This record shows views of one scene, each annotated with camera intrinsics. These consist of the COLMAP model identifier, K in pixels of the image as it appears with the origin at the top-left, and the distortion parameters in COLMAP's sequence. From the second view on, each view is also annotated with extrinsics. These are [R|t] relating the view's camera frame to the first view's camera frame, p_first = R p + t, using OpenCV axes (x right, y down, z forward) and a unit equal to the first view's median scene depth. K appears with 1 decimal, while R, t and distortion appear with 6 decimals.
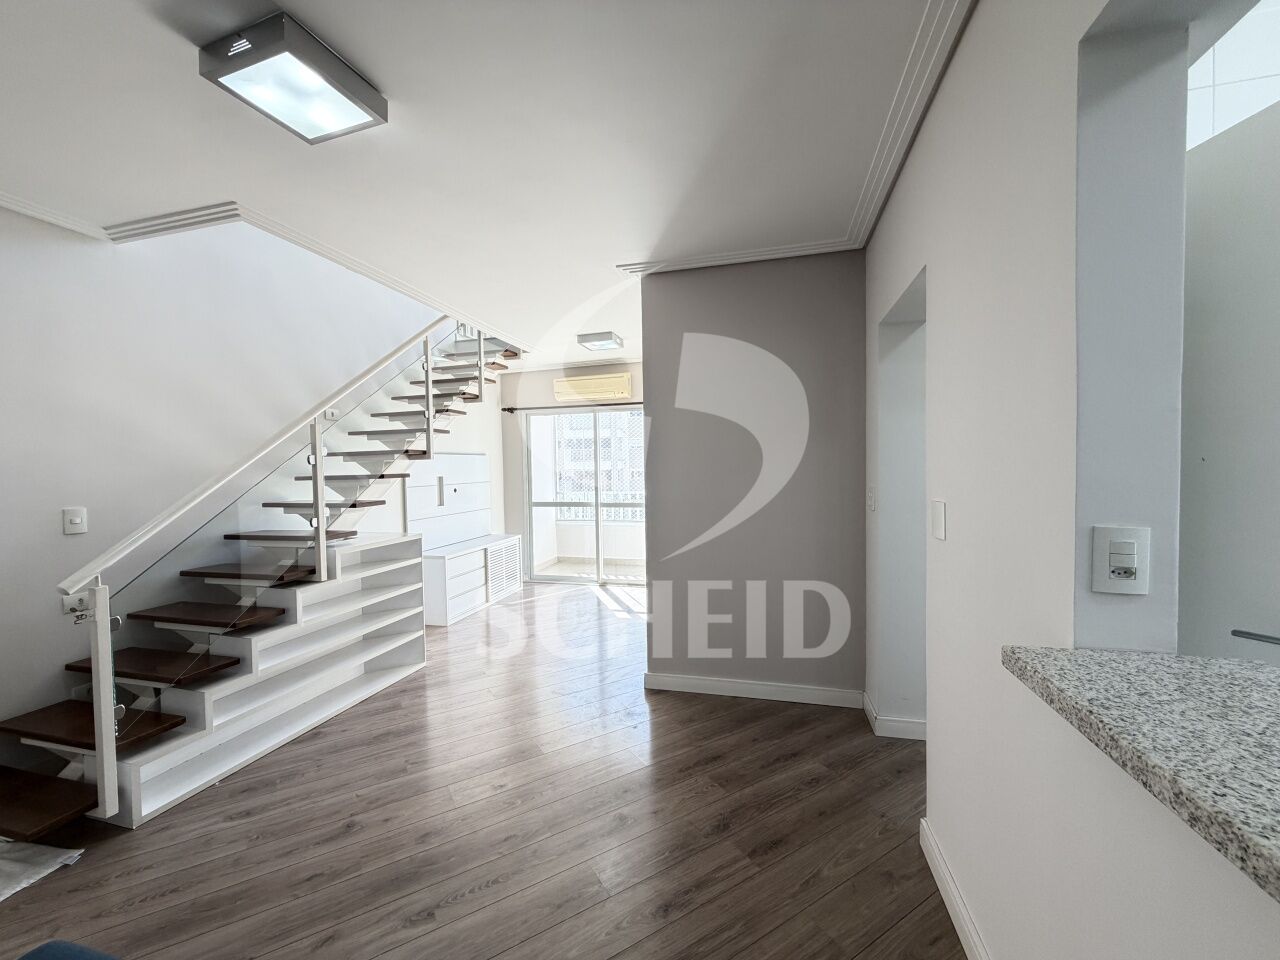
lens RADIAL K [[510.5, 0, 638.0], [0, 510.5, 481.0], [0, 0, 1]] dist [0.000097, -0.000614]
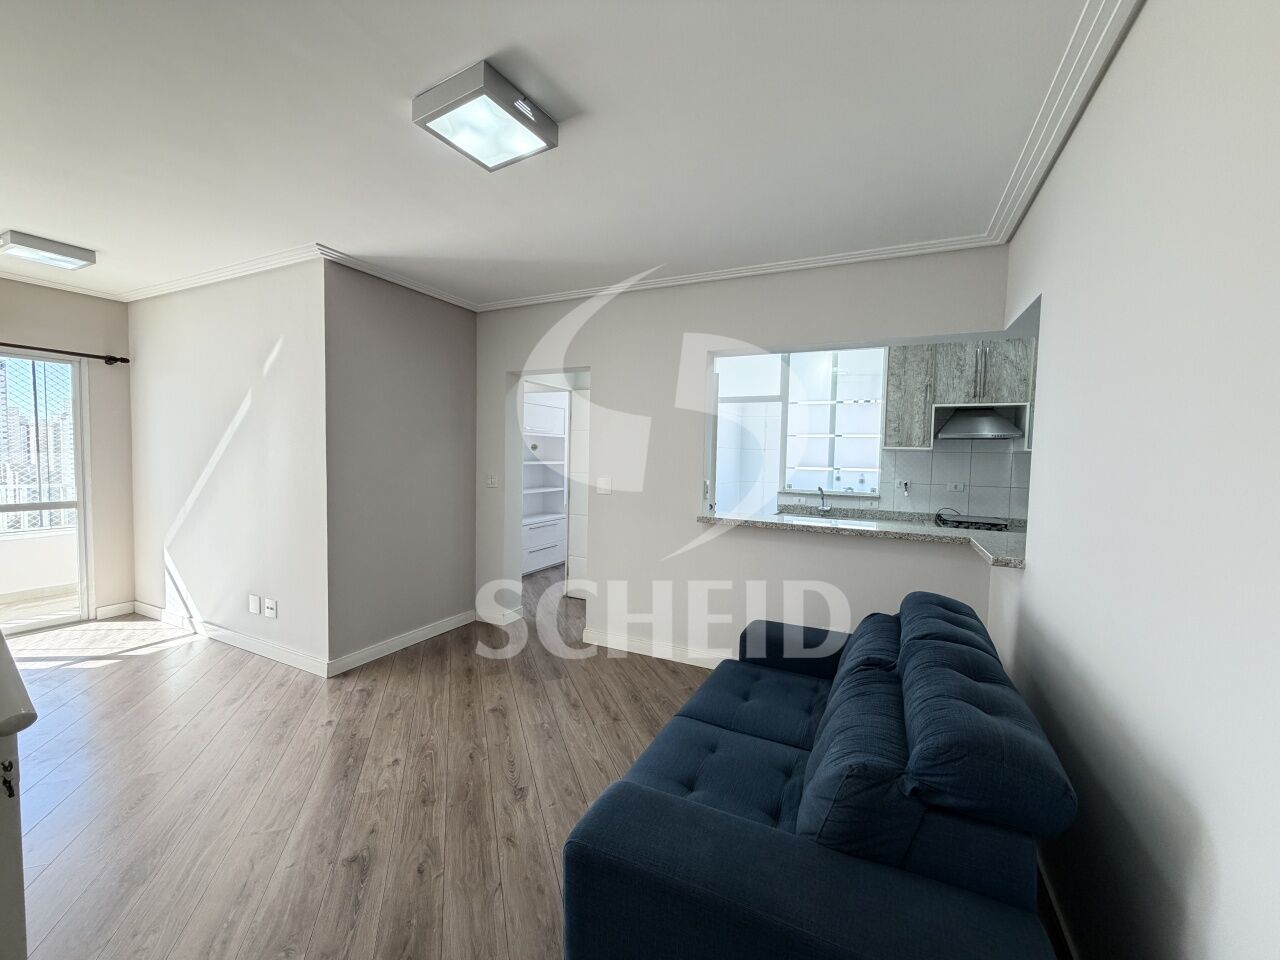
lens RADIAL K [[508.8, 0, 637.5], [0, 508.8, 480.2], [0, 0, 1]] dist [0.000978, 0.000658]
pose [[0.202398, -0.028108, 0.978900, -0.852306], [0.000753, 0.999592, 0.028546, -0.007400], [-0.979303, -0.005040, 0.202336, 0.218954]]
